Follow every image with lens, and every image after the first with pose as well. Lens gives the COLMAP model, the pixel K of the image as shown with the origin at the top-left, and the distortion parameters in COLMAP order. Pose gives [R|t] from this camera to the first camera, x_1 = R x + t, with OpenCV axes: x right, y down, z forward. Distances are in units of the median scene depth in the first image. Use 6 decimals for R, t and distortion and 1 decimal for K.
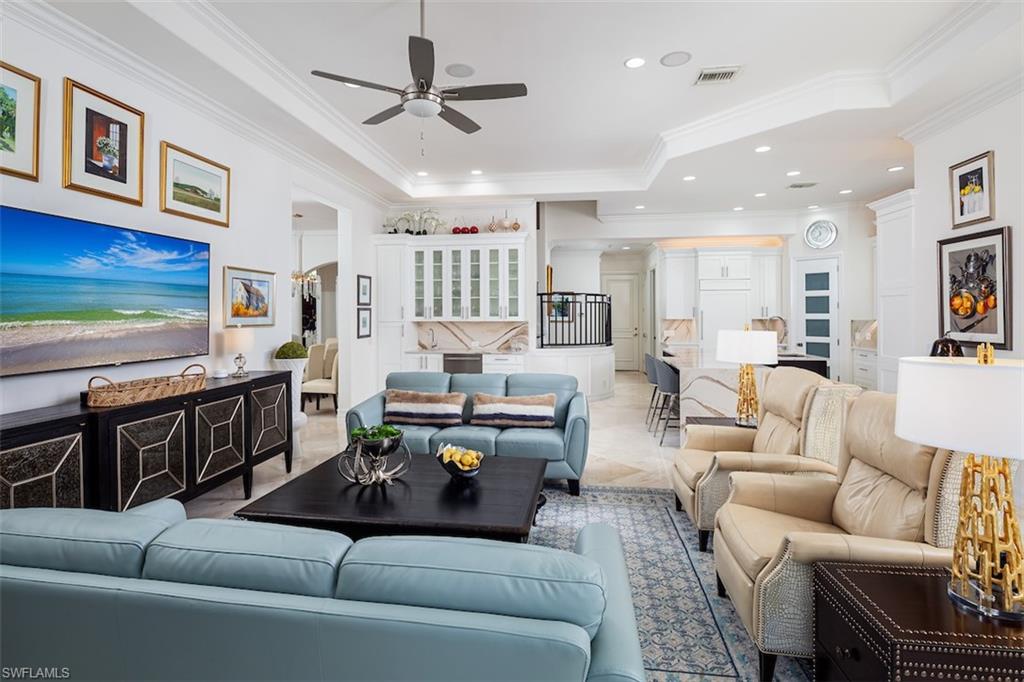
lens RADIAL K [[493.1, 0, 515.3], [0, 493.1, 313.9], [0, 0, 1]] dist [-0.002510, 0.001062]
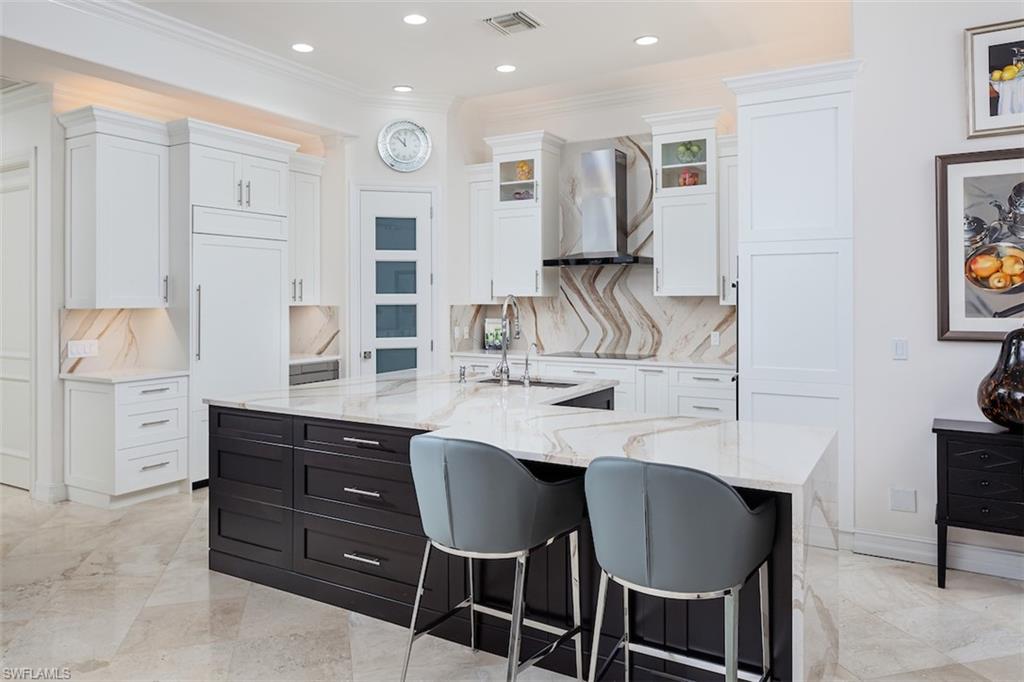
lens RADIAL K [[705.9, 0, 536.2], [0, 705.9, 296.2], [0, 0, 1]] dist [0.003192, 0.001166]
pose [[0.387275, 0.001380, 0.921963, -0.067441], [0.006452, 0.999970, -0.004207, 0.012509], [-0.921942, 0.007578, 0.387254, 1.146341]]
